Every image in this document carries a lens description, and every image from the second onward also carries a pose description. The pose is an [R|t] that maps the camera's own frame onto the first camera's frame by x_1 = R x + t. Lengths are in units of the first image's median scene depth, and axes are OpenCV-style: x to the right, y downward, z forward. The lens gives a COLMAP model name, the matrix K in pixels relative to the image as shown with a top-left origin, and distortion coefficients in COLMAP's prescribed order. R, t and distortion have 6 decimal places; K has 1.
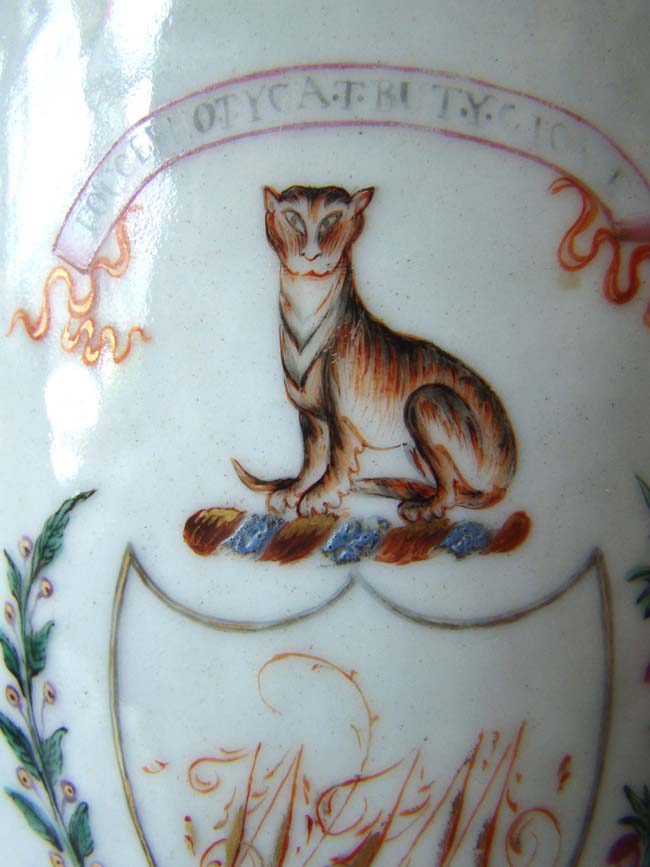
lens RADIAL K [[798.8, 0, 331.7], [0, 798.8, 436.1], [0, 0, 1]] dist [-0.226508, 0.072985]
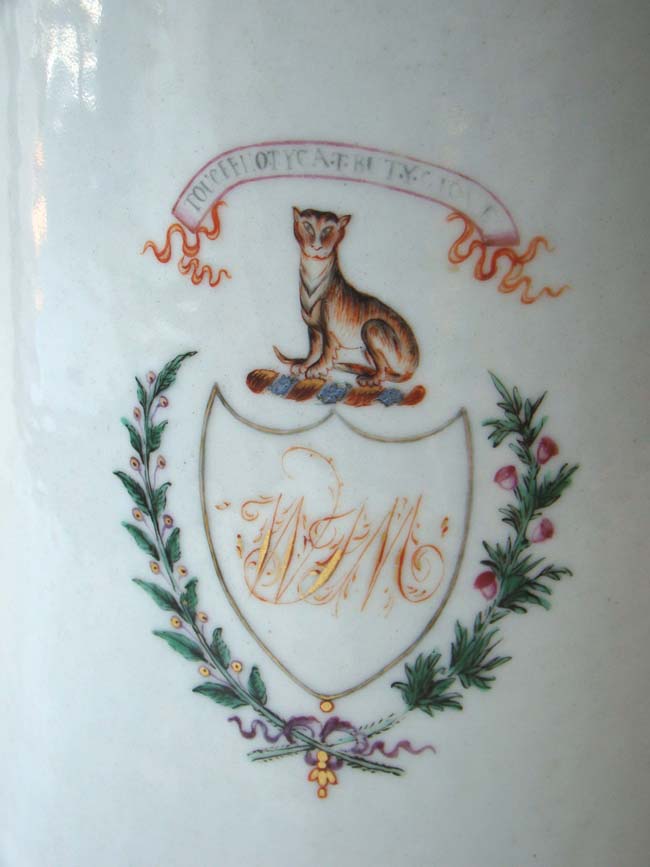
lens RADIAL K [[1876.4, 0, 325.0], [0, 1876.4, 433.5], [0, 0, 1]] dist [-0.037057, -0.564270]
pose [[0.990888, 0.075144, -0.111777, 0.521854], [-0.040855, 0.958488, 0.282190, -1.054350], [0.128342, -0.275052, 0.952825, -3.358419]]
